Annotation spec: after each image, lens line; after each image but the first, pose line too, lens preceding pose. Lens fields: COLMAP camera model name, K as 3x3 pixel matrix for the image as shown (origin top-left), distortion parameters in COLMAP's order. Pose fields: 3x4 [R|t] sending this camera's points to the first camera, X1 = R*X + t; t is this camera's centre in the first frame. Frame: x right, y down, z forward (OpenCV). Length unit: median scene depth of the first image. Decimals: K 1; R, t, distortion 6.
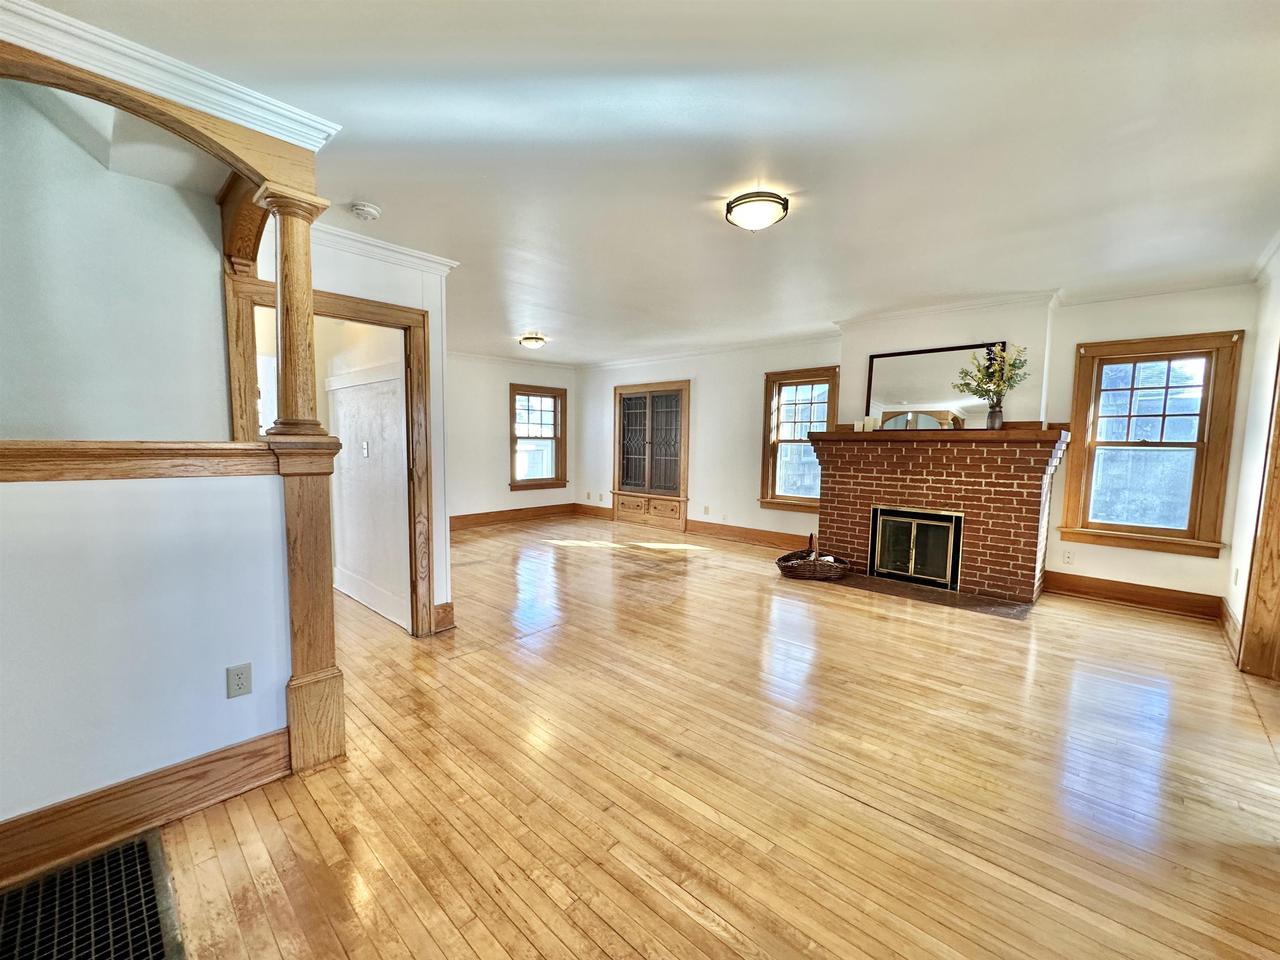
lens RADIAL K [[526.9, 0, 636.5], [0, 526.9, 488.6], [0, 0, 1]] dist [-0.000626, 0.000143]
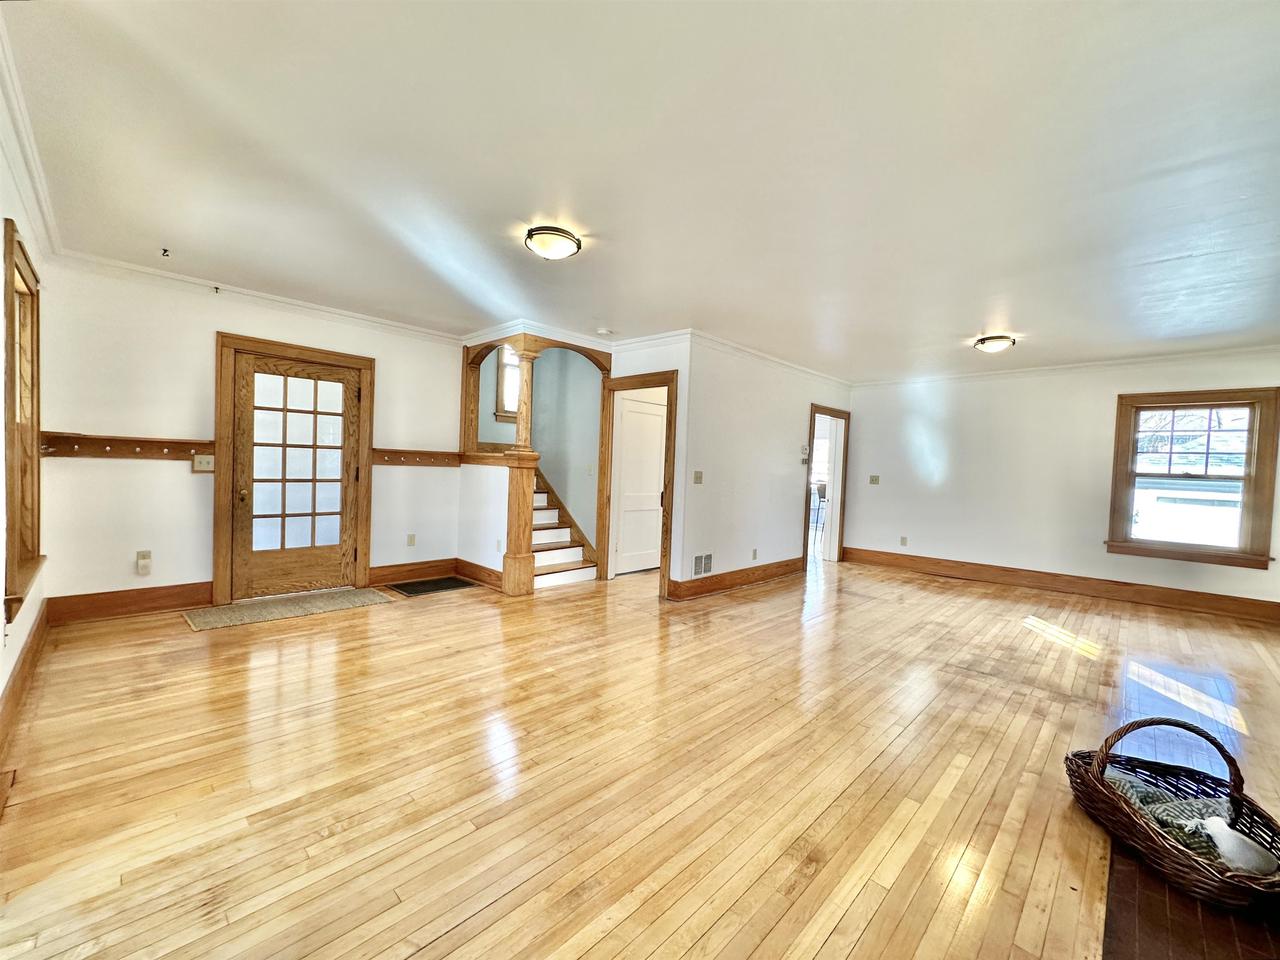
lens RADIAL K [[518.6, 0, 655.4], [0, 518.6, 481.9], [0, 0, 1]] dist [-0.001874, -0.000068]
pose [[0.009240, 0.020670, -0.999744, 0.093251], [-0.129861, 0.991344, 0.019296, -0.004995], [0.991489, 0.129650, 0.011845, 0.087849]]
